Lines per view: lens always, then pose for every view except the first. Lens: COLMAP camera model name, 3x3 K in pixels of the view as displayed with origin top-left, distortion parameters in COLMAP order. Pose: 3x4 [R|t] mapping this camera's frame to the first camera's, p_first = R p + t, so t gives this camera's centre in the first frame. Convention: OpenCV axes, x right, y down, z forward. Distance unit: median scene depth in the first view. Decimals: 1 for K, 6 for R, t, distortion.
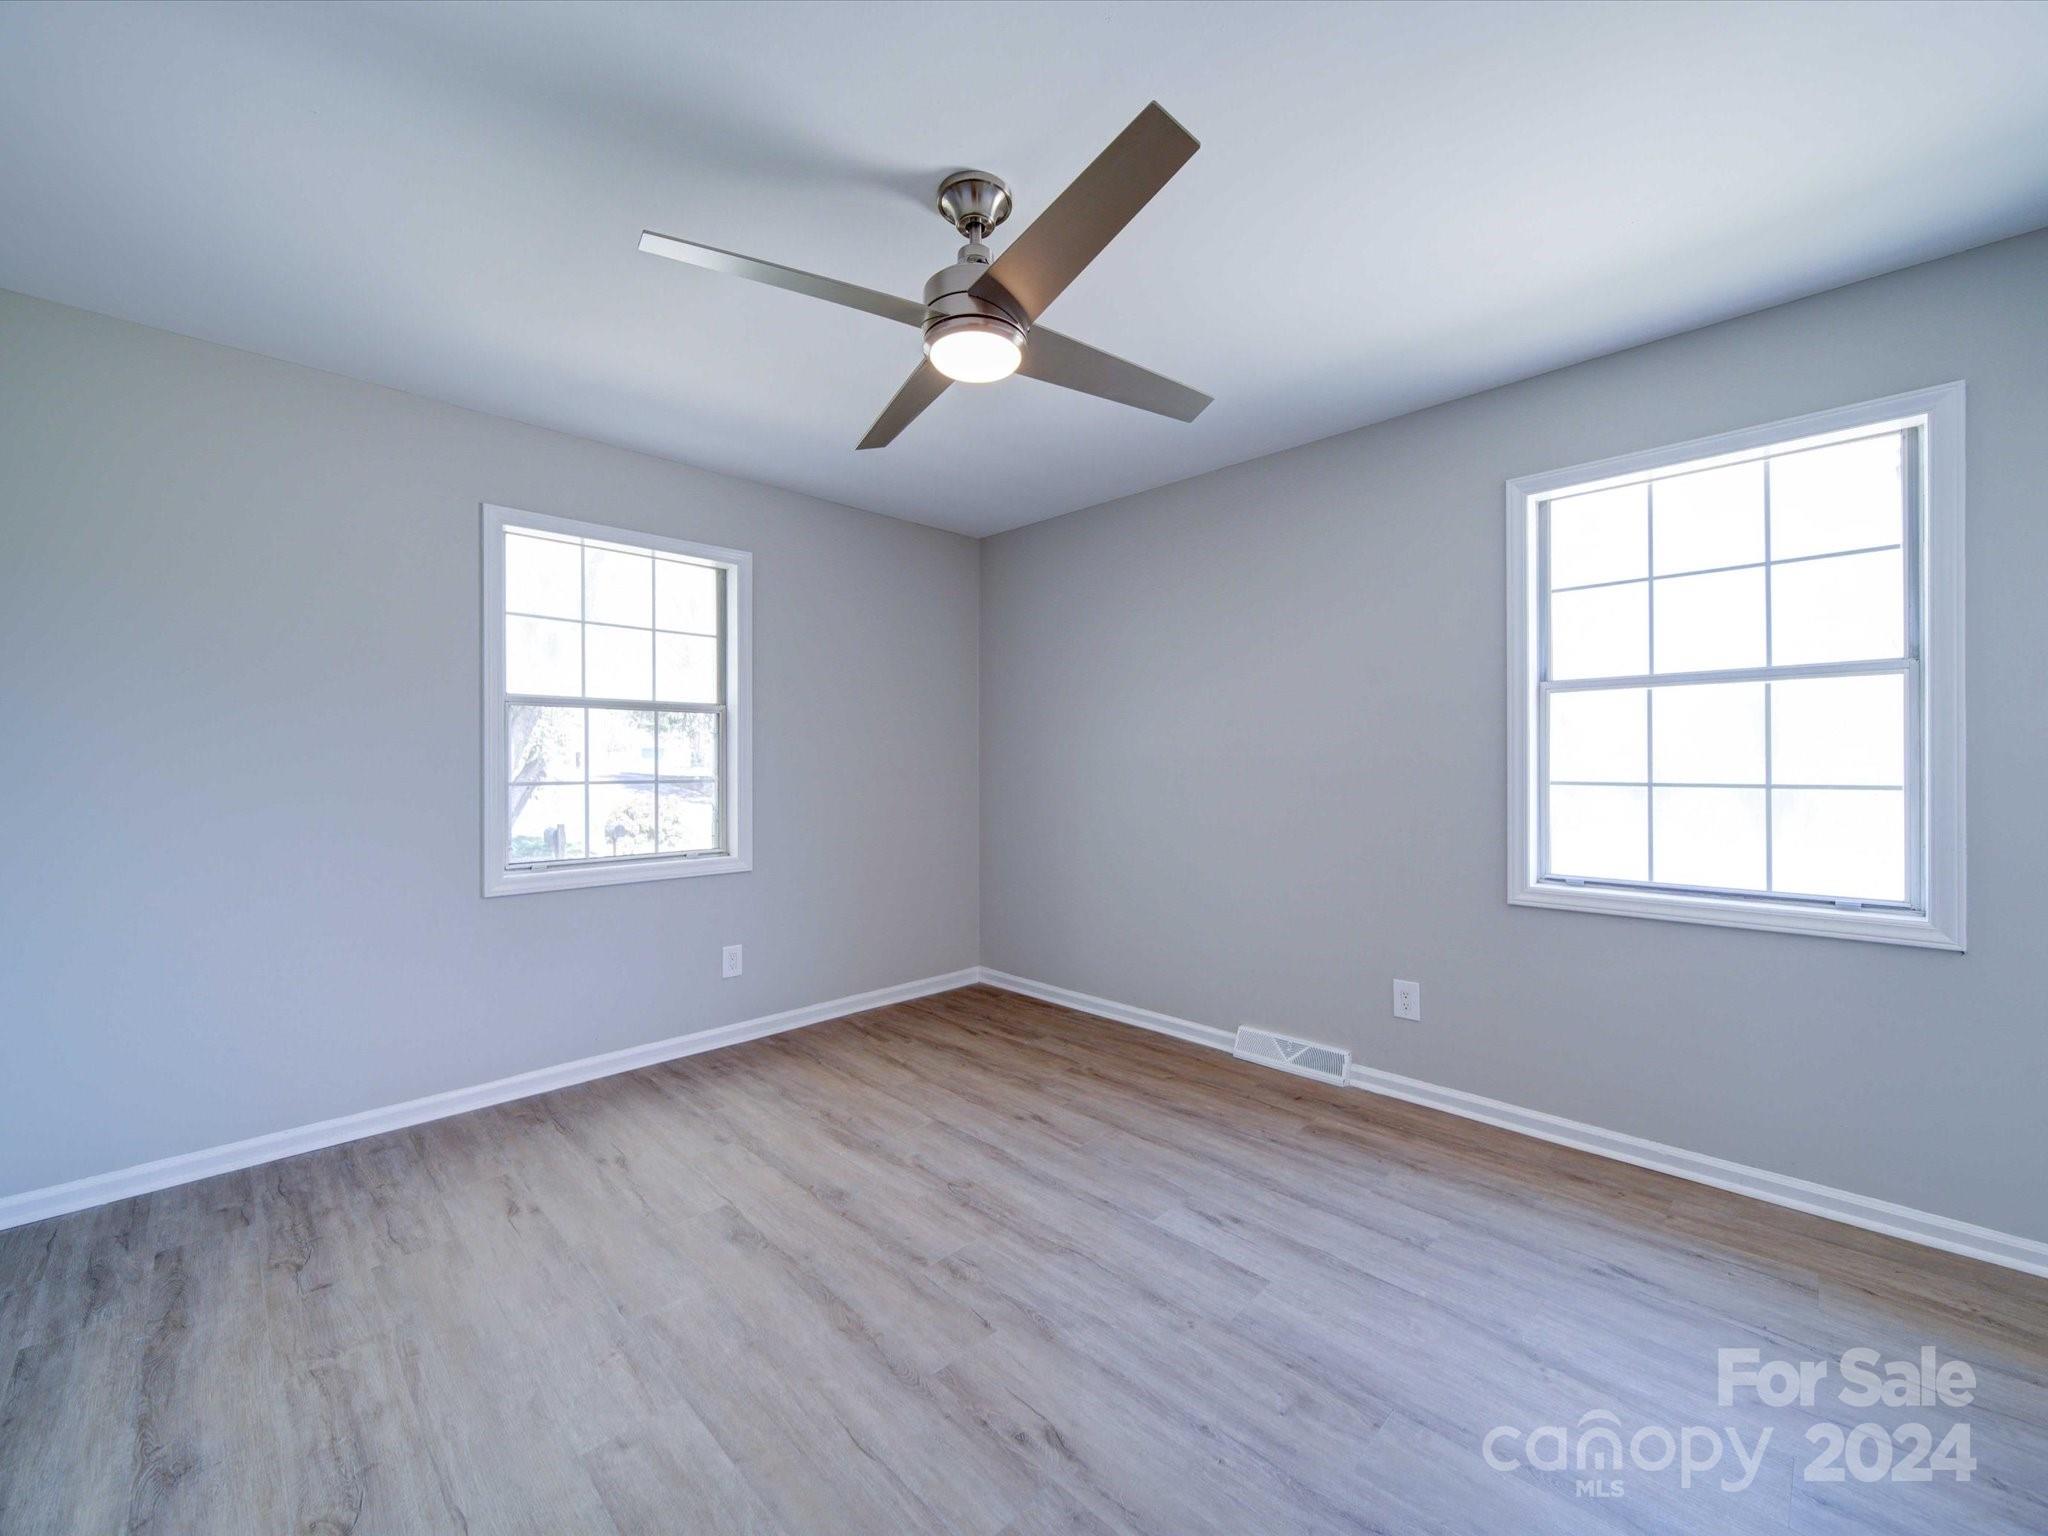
lens RADIAL K [[813.7, 0, 1033.3], [0, 813.7, 763.4], [0, 0, 1]] dist [0.000986, -0.001271]
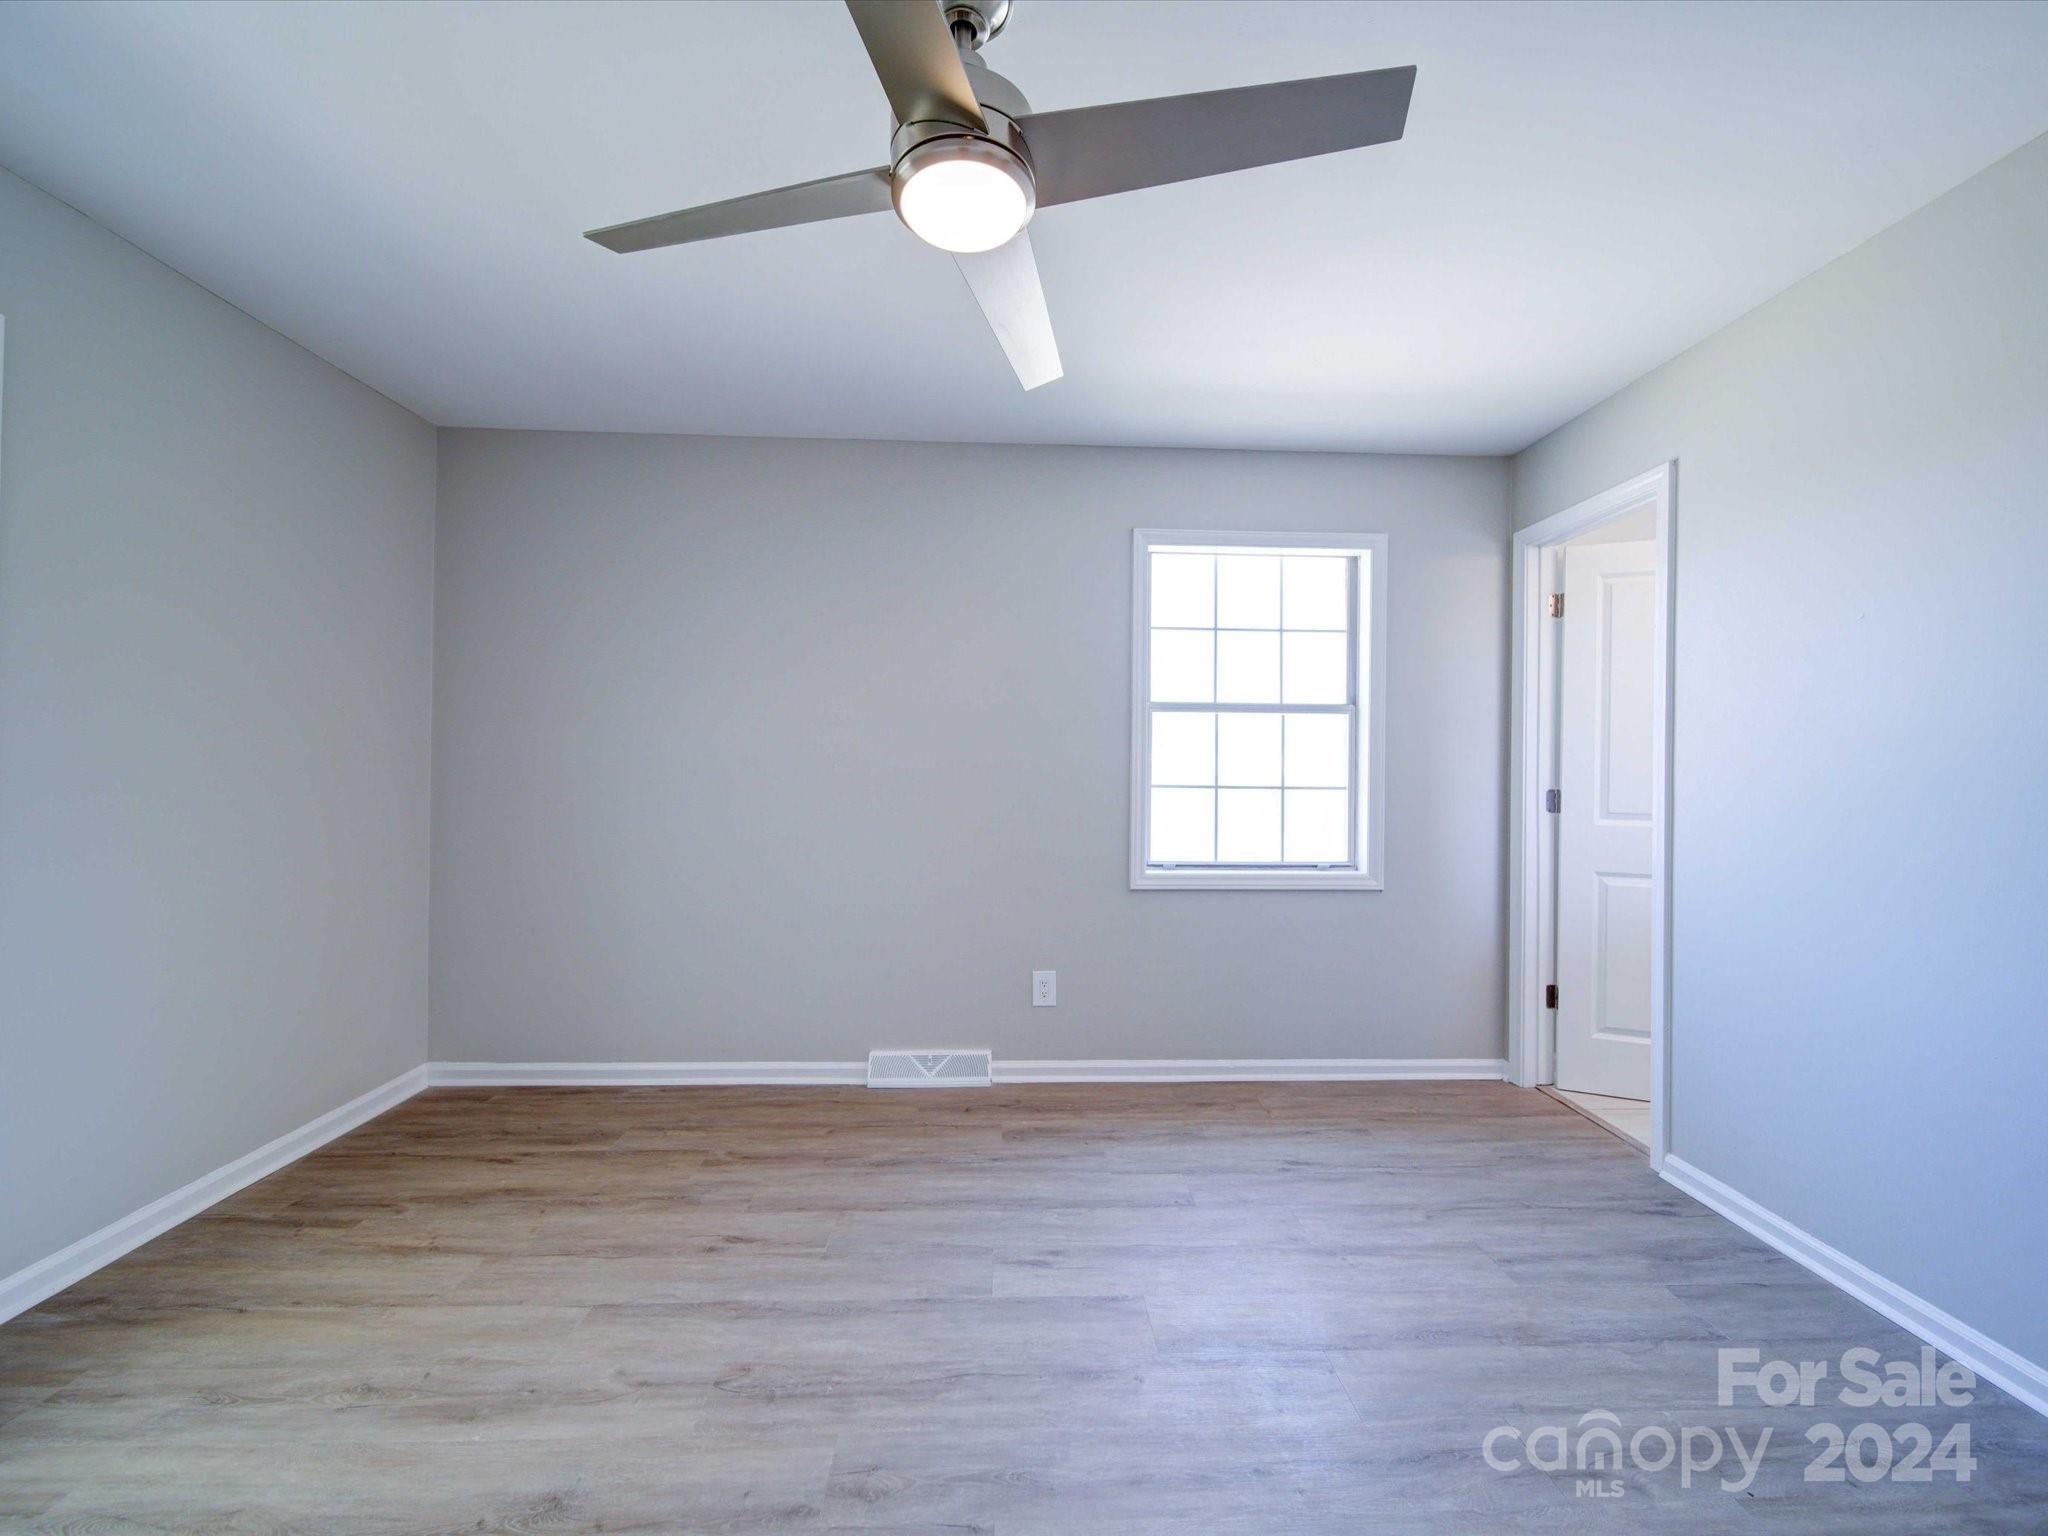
lens RADIAL K [[813.7, 0, 1033.3], [0, 813.7, 763.4], [0, 0, 1]] dist [0.000986, -0.001271]
pose [[0.680268, 0.014832, 0.732814, -0.343916], [-0.014009, 0.999876, -0.007233, 0.001447], [-0.732830, -0.005346, 0.680391, 0.280776]]
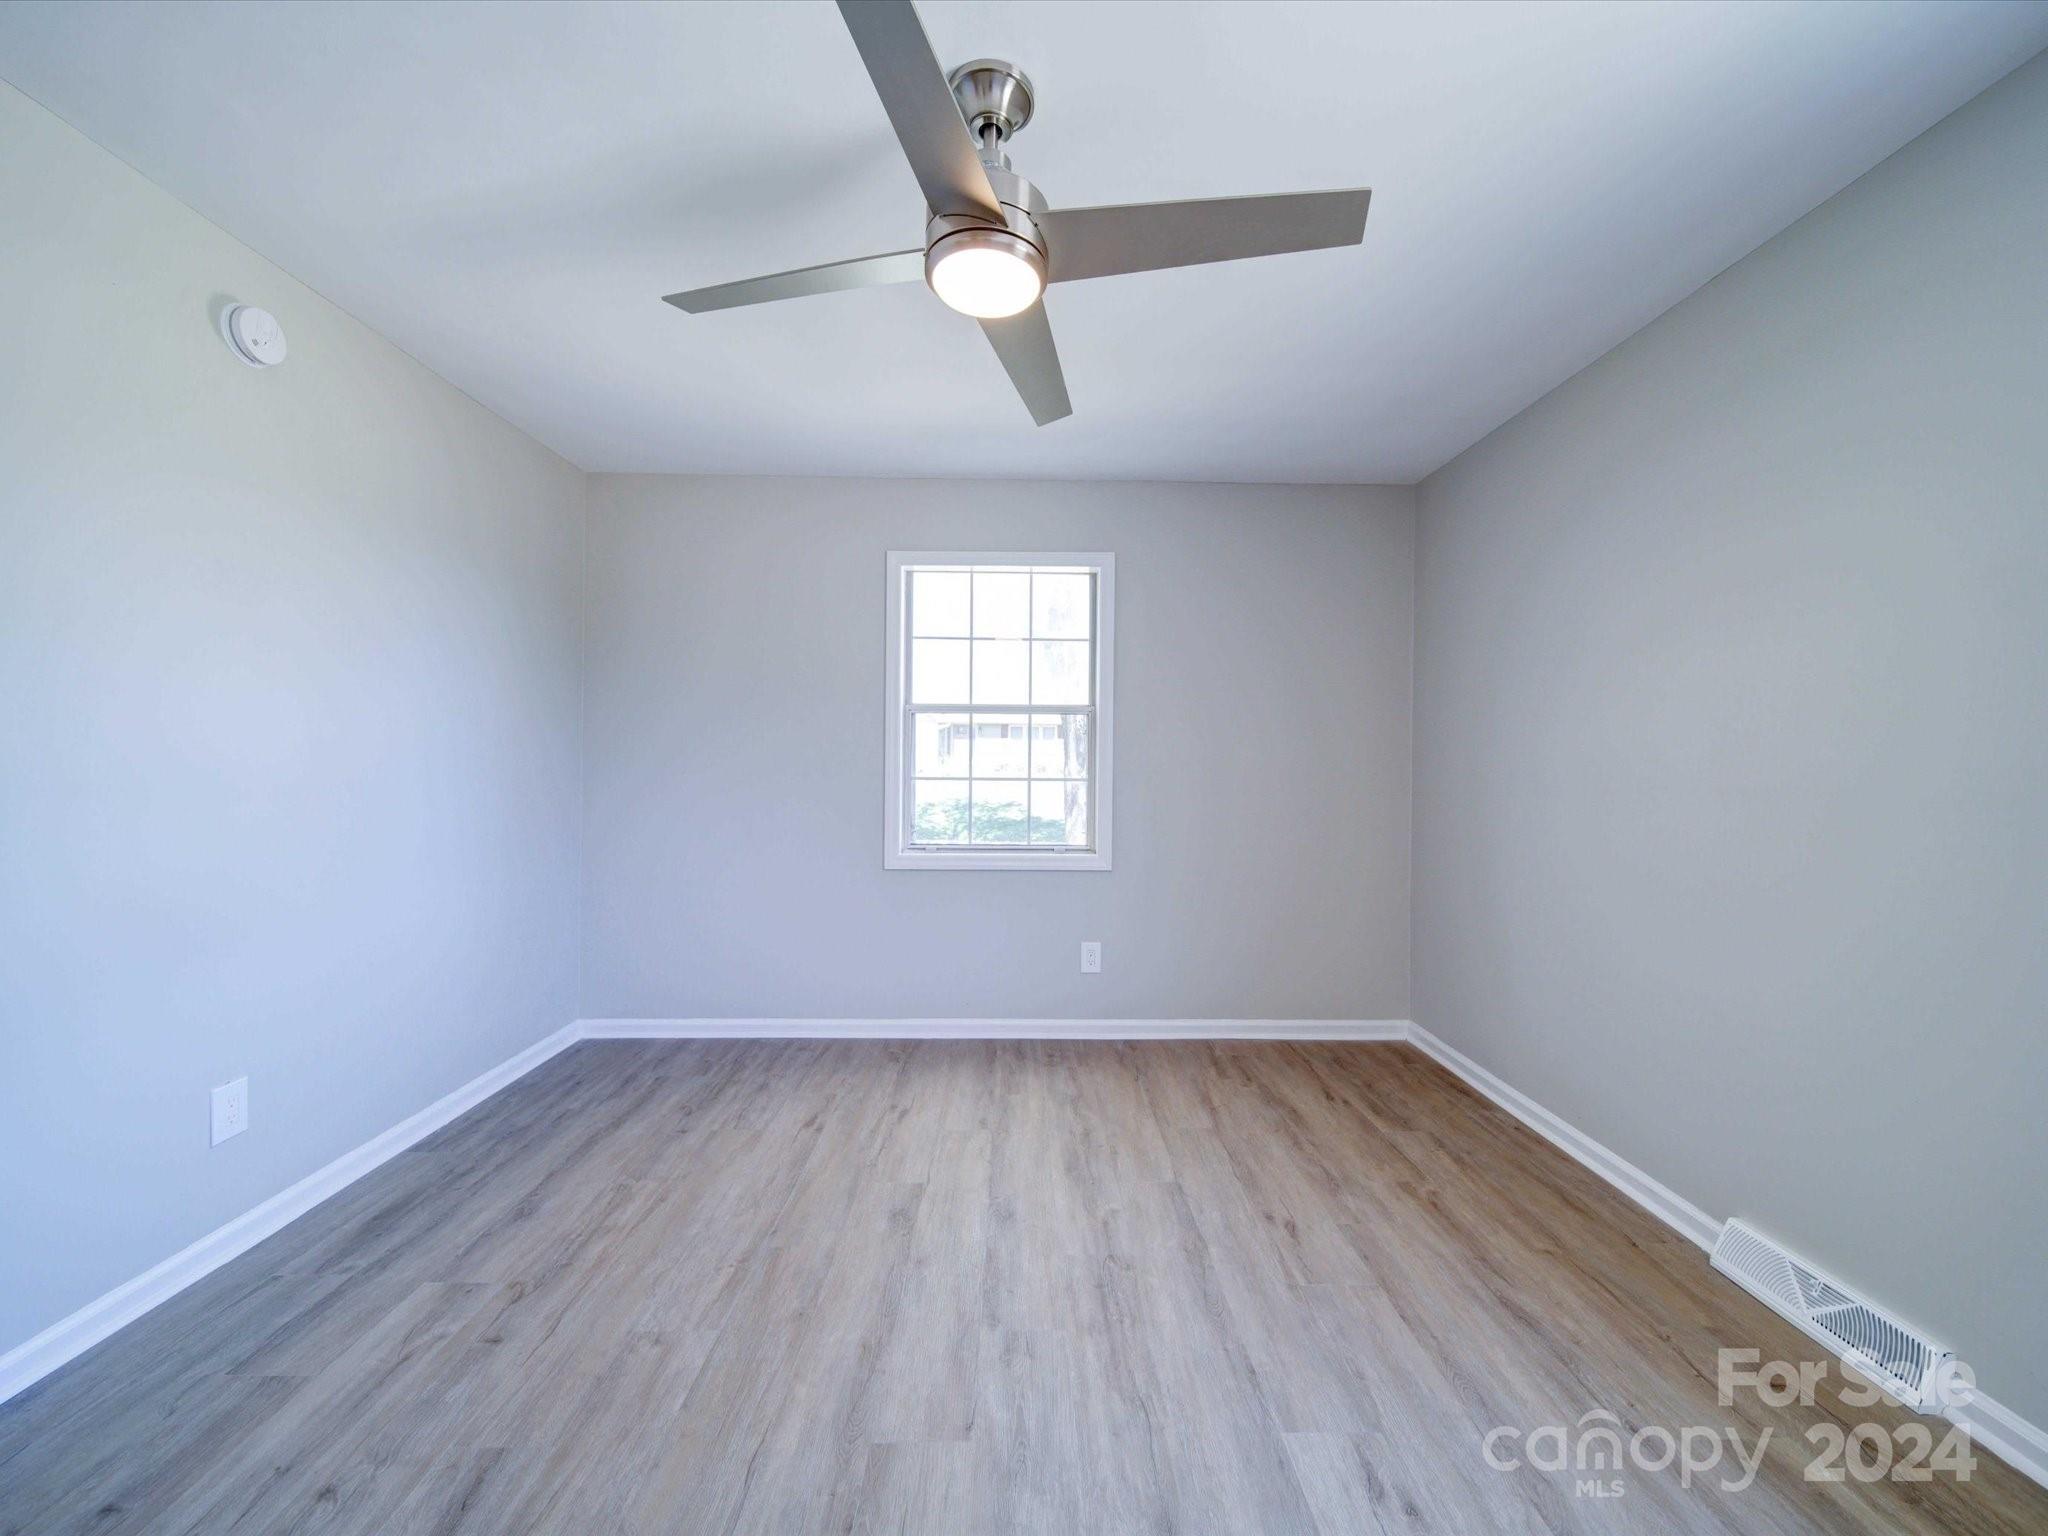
lens RADIAL K [[813.7, 0, 1033.3], [0, 813.7, 763.4], [0, 0, 1]] dist [0.000986, -0.001271]
pose [[0.717712, 0.007411, -0.696300, 0.344562], [-0.009877, 0.999951, 0.000462, 0.001173], [0.696270, 0.006546, 0.717750, 0.264392]]
